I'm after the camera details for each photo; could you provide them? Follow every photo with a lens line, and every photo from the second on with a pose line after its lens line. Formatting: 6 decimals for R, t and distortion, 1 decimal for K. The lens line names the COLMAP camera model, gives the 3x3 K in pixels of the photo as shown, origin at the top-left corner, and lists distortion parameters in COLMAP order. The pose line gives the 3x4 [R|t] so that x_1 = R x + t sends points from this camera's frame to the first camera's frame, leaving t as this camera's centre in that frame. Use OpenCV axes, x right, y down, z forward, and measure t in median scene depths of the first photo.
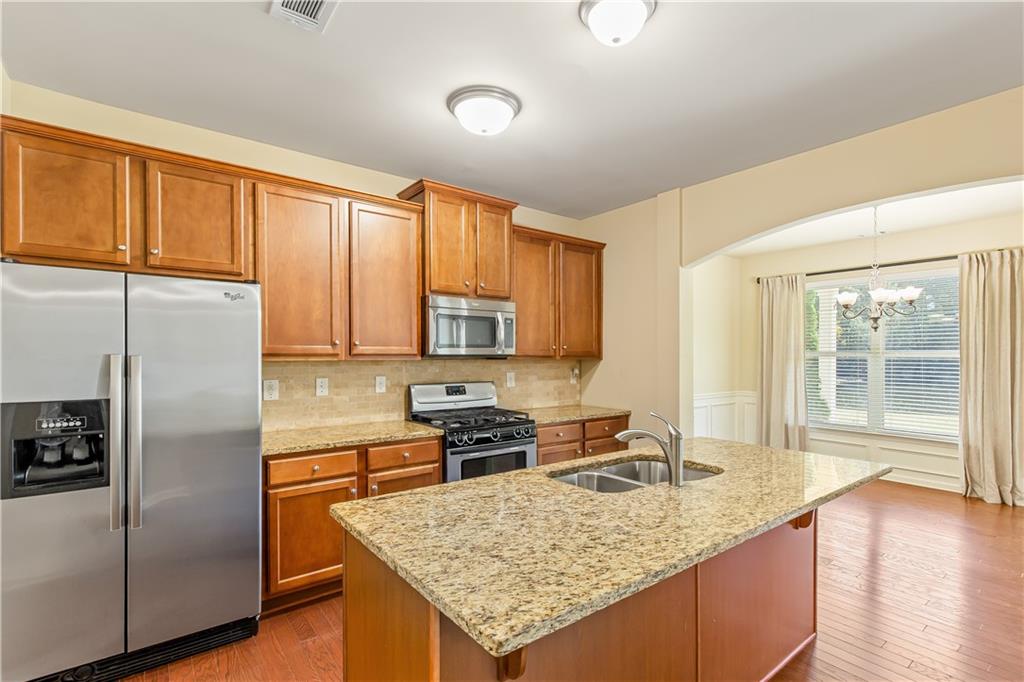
lens RADIAL K [[493.8, 0, 524.2], [0, 493.8, 341.6], [0, 0, 1]] dist [0.014170, -0.000346]
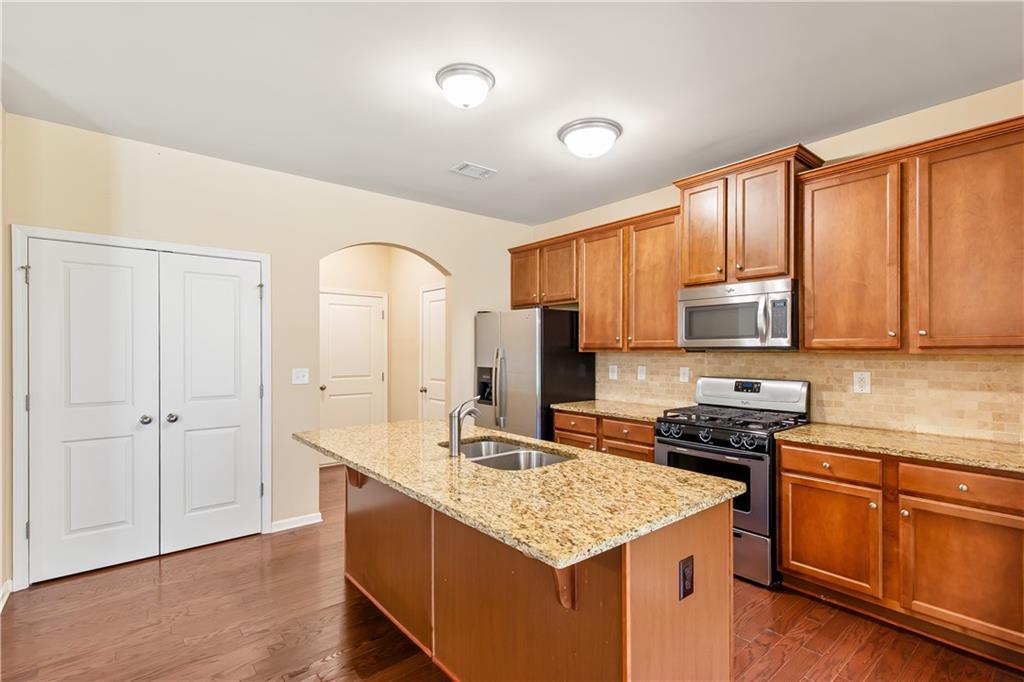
lens RADIAL K [[468.8, 0, 512.0], [0, 468.8, 341.0], [0, 0, 1]] dist [-0.002002, -0.000408]
pose [[0.021568, -0.017743, -0.999610, 0.727198], [0.030532, 0.999388, -0.017080, 0.017396], [0.999301, -0.030151, 0.022097, 0.574678]]
